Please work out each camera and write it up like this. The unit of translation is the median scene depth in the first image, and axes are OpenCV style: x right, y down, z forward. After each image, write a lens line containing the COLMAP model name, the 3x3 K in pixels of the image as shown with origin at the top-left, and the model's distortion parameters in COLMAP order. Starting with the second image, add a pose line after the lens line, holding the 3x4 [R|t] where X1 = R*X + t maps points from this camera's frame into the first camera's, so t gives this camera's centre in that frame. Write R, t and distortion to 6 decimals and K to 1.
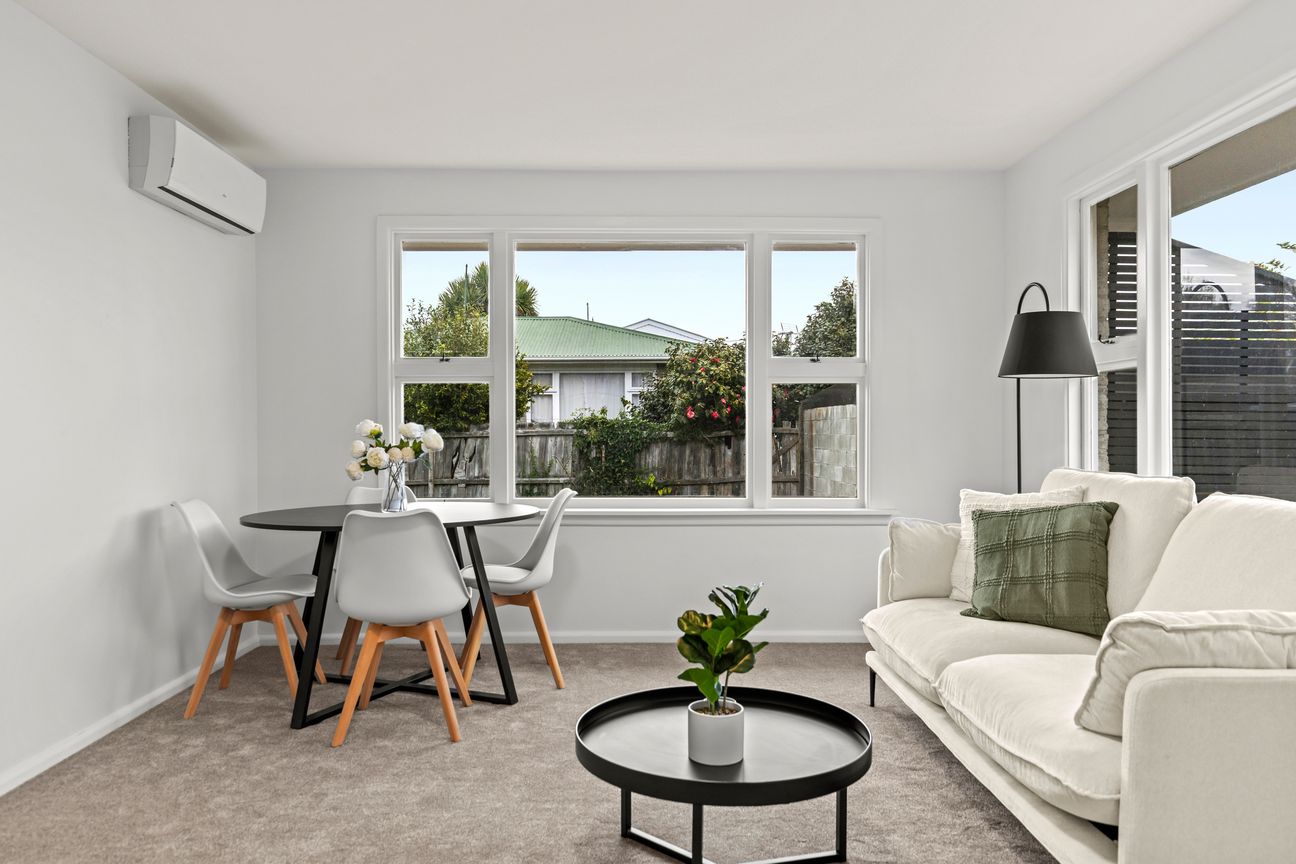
lens RADIAL K [[923.9, 0, 645.9], [0, 923.9, 441.9], [0, 0, 1]] dist [0.008610, -0.000017]
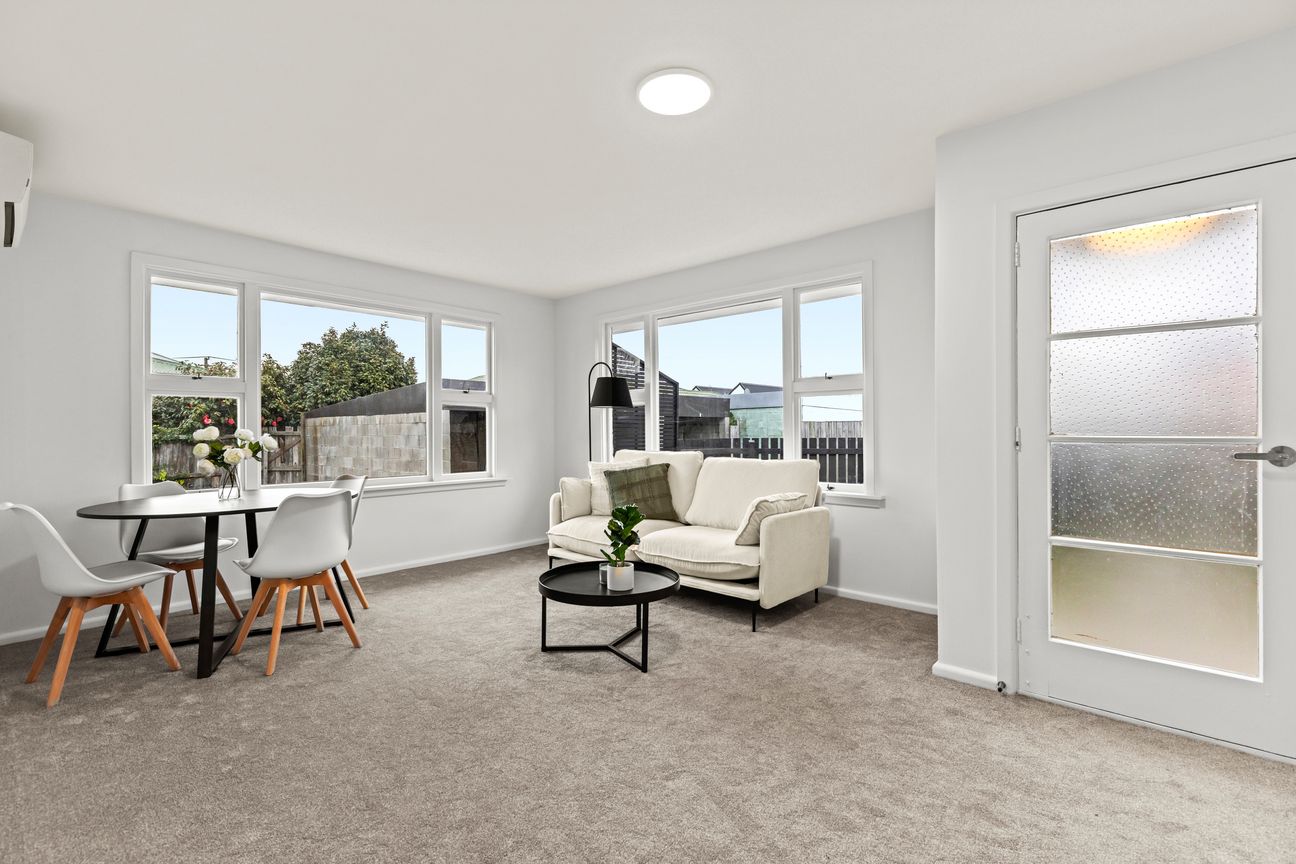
lens RADIAL K [[596.3, 0, 650.5], [0, 596.3, 426.5], [0, 0, 1]] dist [0.014779, -0.000497]
pose [[0.676392, 0.001899, 0.736540, -0.536883], [0.014093, 0.999780, -0.015519, -0.003939], [-0.736407, 0.020877, 0.676216, 0.010657]]
